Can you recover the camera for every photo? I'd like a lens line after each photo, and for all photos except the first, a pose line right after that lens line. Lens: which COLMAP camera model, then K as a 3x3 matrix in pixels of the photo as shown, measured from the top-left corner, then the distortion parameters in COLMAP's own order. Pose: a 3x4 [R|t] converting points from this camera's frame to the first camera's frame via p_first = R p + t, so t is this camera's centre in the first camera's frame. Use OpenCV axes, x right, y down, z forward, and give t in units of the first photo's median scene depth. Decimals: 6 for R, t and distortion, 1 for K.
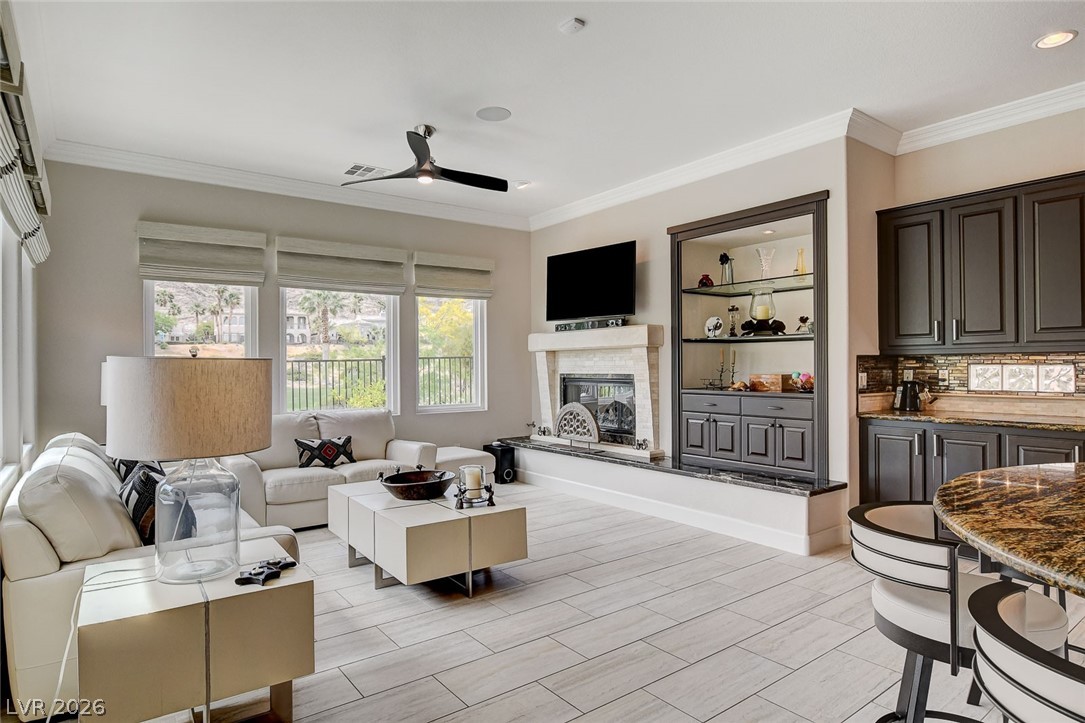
lens RADIAL K [[611.0, 0, 537.7], [0, 611.0, 361.6], [0, 0, 1]] dist [0.001947, 0.001851]
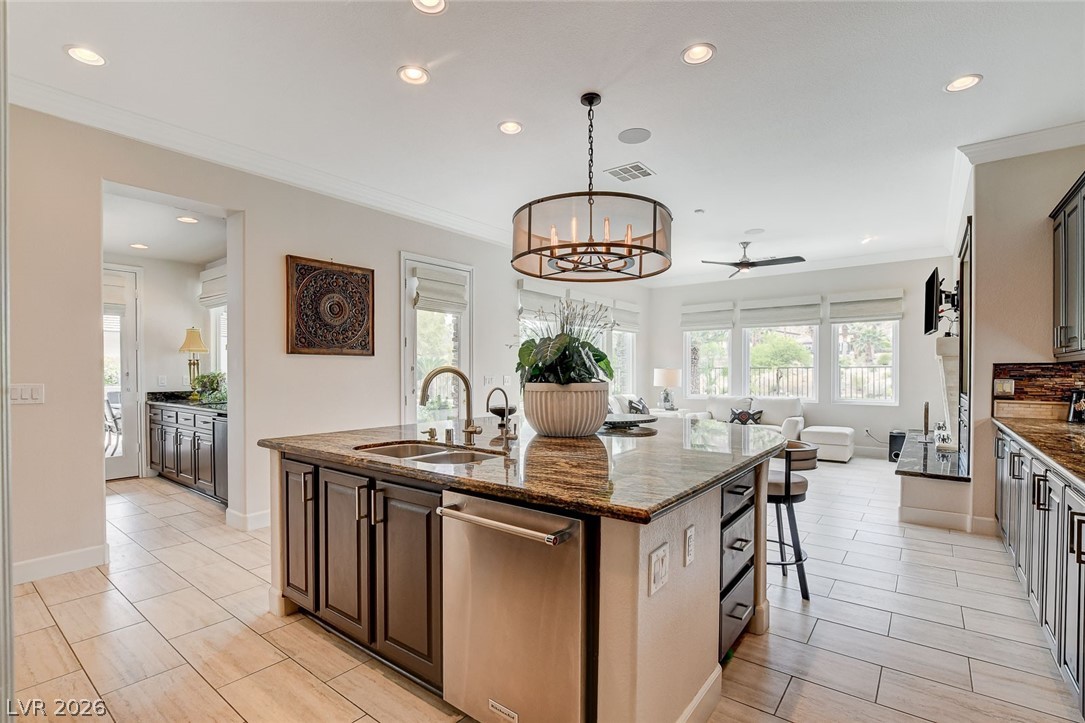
lens RADIAL K [[501.9, 0, 542.7], [0, 501.9, 374.5], [0, 0, 1]] dist [-0.029102, -0.000045]
pose [[0.272533, 0.013719, -0.962049, 0.882320], [0.002168, 0.999887, 0.014872, -0.004621], [0.962144, -0.006139, 0.272472, -0.004124]]
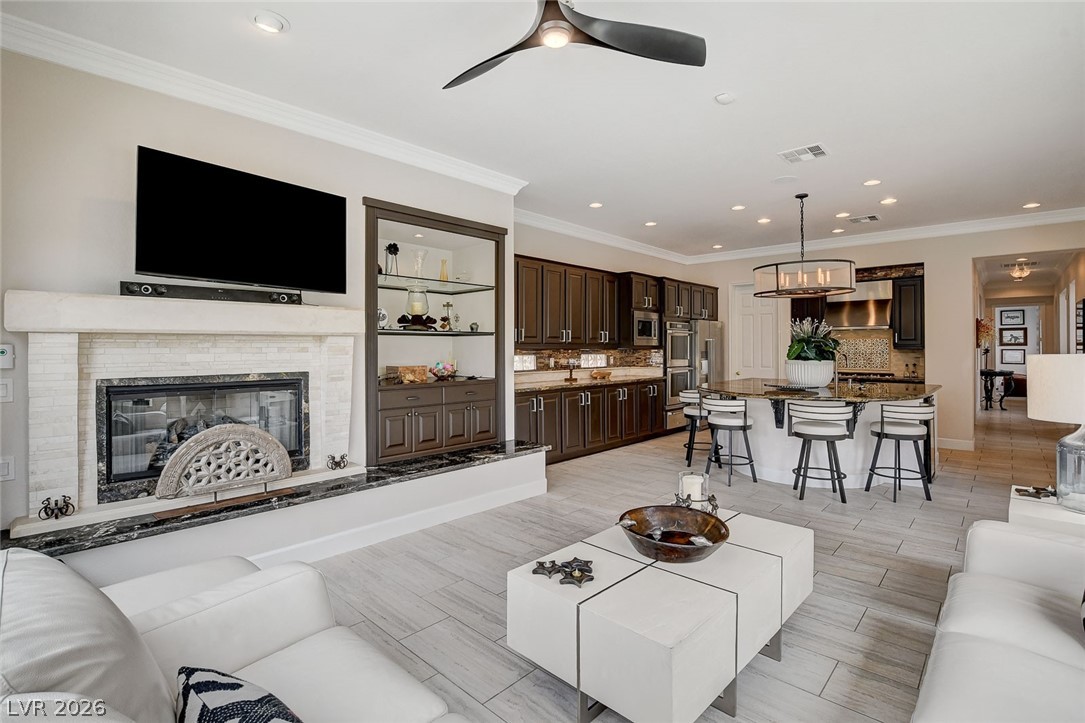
lens RADIAL K [[505.4, 0, 544.7], [0, 505.4, 350.7], [0, 0, 1]] dist [-0.037394, 0.000189]
pose [[-0.168474, 0.002508, 0.985703, -0.506928], [-0.001664, 0.999995, -0.002829, -0.003401], [-0.985705, -0.002117, -0.168468, 0.862866]]
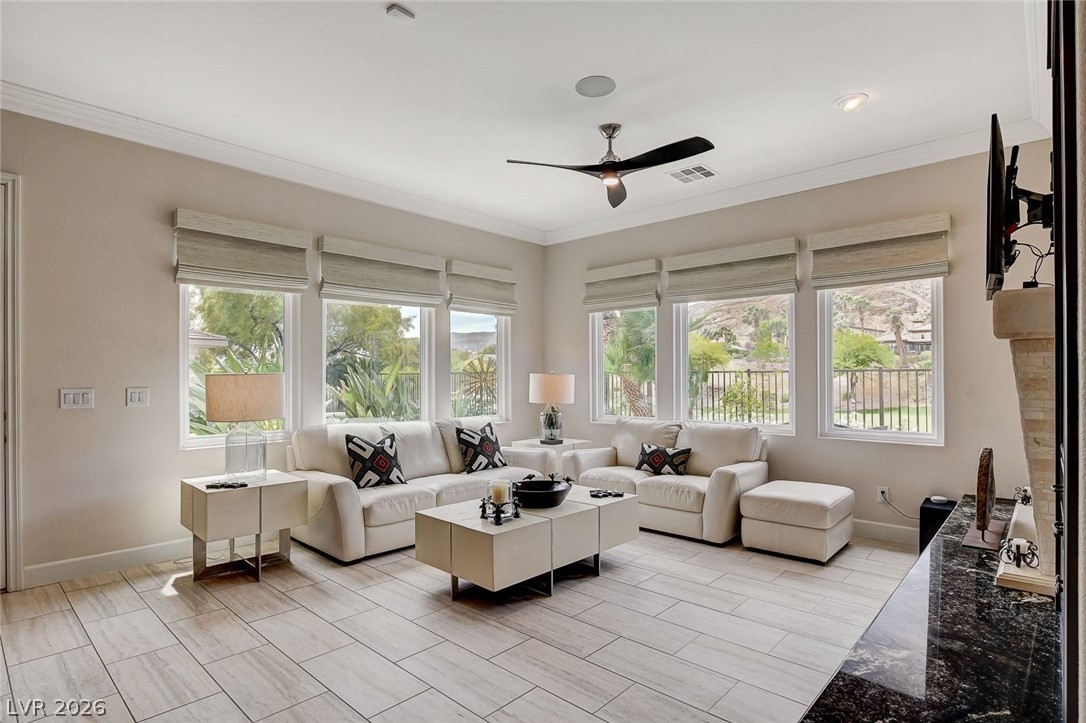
lens RADIAL K [[556.6, 0, 540.9], [0, 556.6, 374.1], [0, 0, 1]] dist [-0.024571, -0.000168]
pose [[0.188431, 0.003524, -0.982080, 0.507914], [0.005805, 0.999972, 0.004702, -0.002916], [0.982069, -0.006587, 0.188406, 0.580880]]
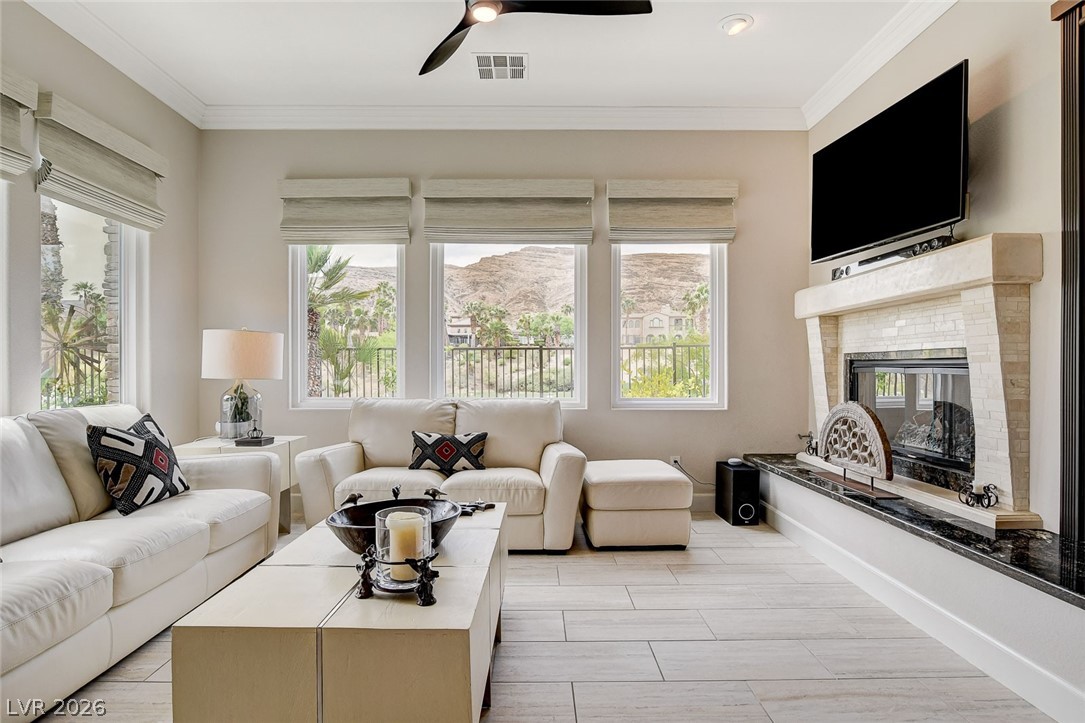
lens RADIAL K [[592.2, 0, 540.2], [0, 592.2, 367.8], [0, 0, 1]] dist [-0.021271, 0.001481]
pose [[0.809995, 0.009473, -0.586361, 0.160344], [-0.003764, 0.999933, 0.010955, 0.034697], [0.586425, -0.006666, 0.809976, 0.446929]]
